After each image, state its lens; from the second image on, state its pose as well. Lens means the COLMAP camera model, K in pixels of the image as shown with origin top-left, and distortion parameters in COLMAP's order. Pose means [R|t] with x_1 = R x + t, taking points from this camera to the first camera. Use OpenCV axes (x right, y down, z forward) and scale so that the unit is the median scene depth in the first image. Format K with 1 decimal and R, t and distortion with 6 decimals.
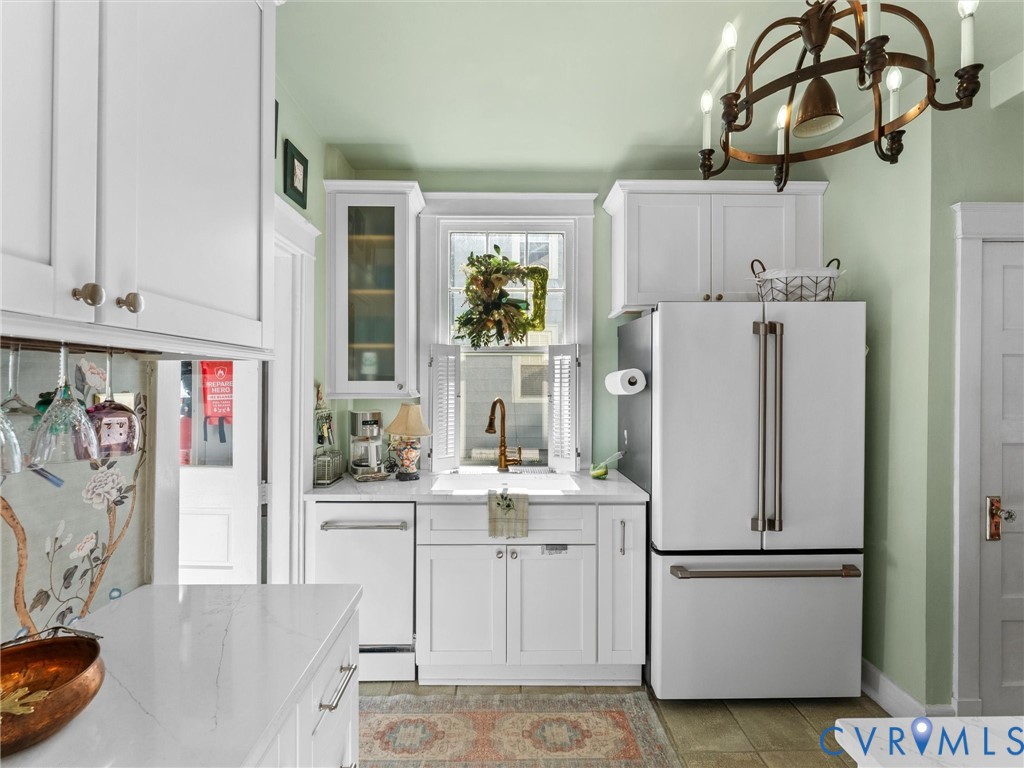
lens RADIAL K [[469.6, 0, 511.9], [0, 469.6, 385.8], [0, 0, 1]] dist [-0.000064, -0.000308]
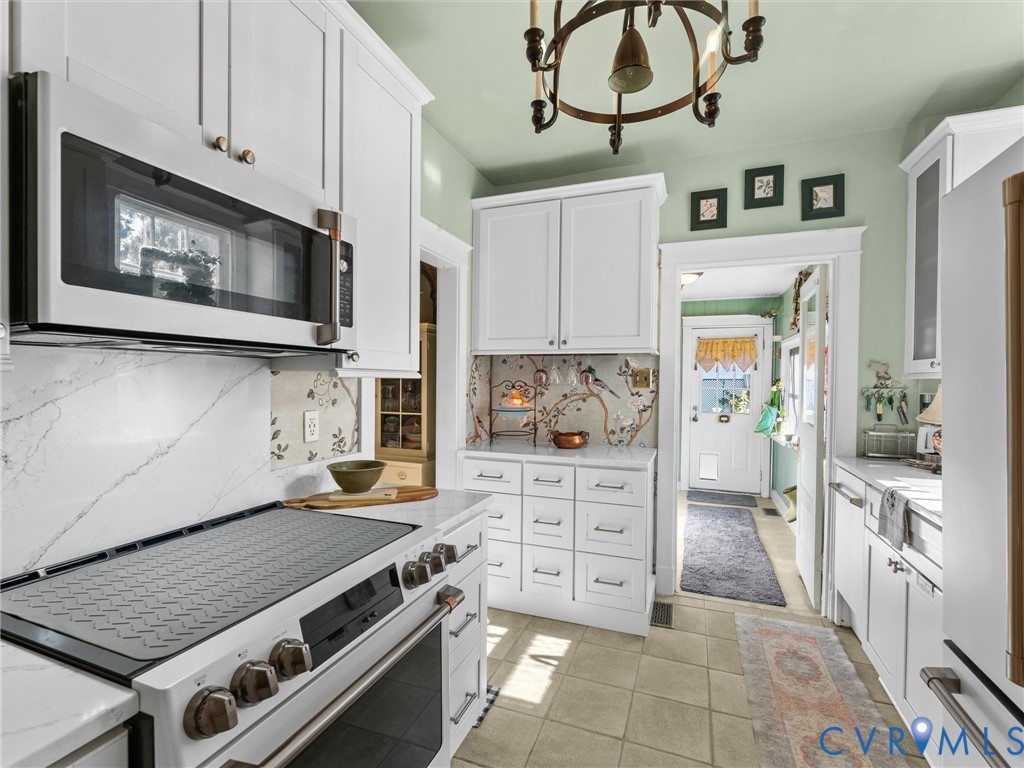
lens RADIAL K [[469.6, 0, 511.9], [0, 469.6, 385.8], [0, 0, 1]] dist [-0.000064, -0.000308]
pose [[-0.375607, 0.001151, -0.926778, 1.918788], [-0.012493, 0.999902, 0.006305, 0.105528], [0.926695, 0.013946, -0.375556, 1.338693]]
